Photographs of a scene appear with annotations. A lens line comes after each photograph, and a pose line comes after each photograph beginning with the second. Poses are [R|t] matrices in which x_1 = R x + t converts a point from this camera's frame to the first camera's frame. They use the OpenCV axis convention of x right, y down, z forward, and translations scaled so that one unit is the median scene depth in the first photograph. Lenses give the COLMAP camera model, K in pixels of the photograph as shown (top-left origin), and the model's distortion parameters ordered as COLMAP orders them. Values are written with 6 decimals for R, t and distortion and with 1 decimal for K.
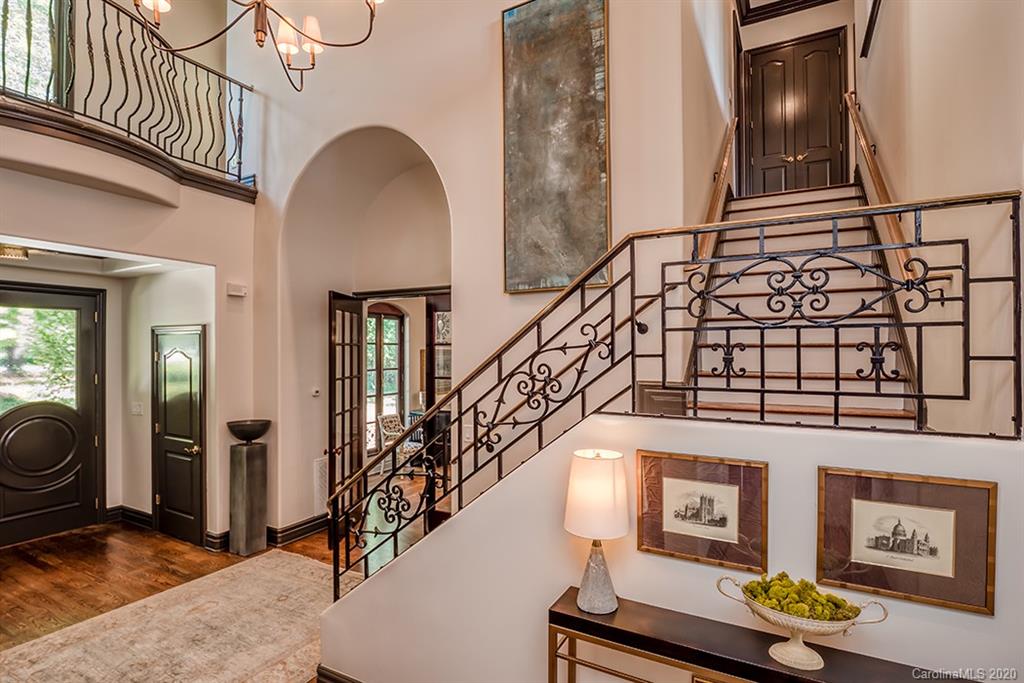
lens RADIAL K [[502.6, 0, 513.9], [0, 502.6, 348.8], [0, 0, 1]] dist [-0.008441, -0.002433]
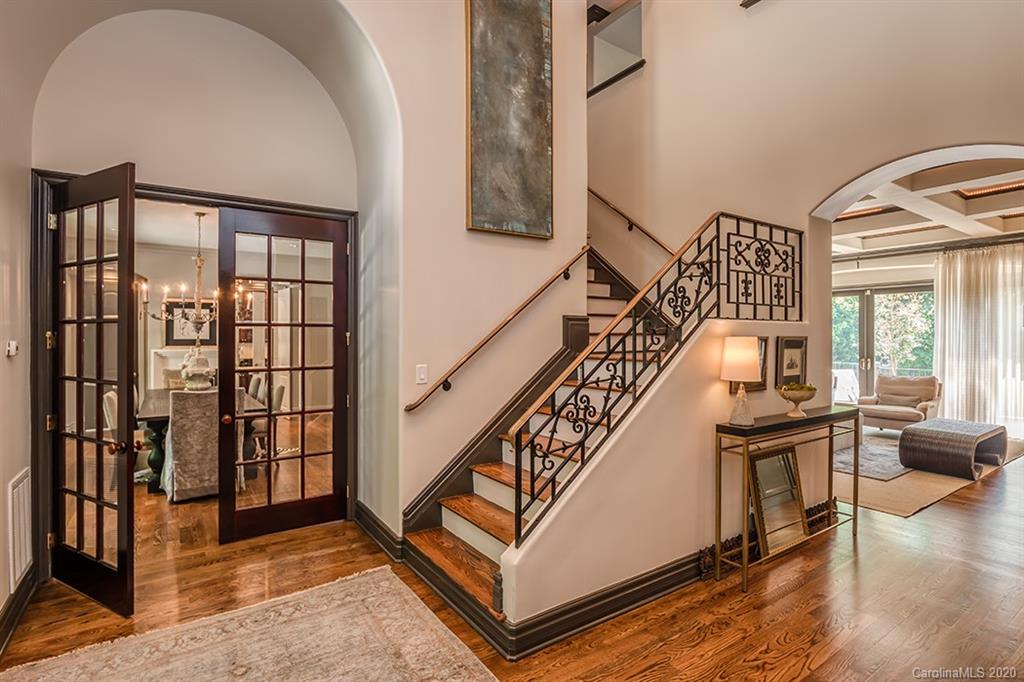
lens RADIAL K [[502.6, 0, 511.8], [0, 502.6, 336.9], [0, 0, 1]] dist [-0.008441, -0.002433]
pose [[0.463346, -0.001399, 0.886176, -0.918894], [-0.003544, 0.999988, 0.003432, 0.109436], [-0.886170, -0.004731, 0.463336, 0.482527]]
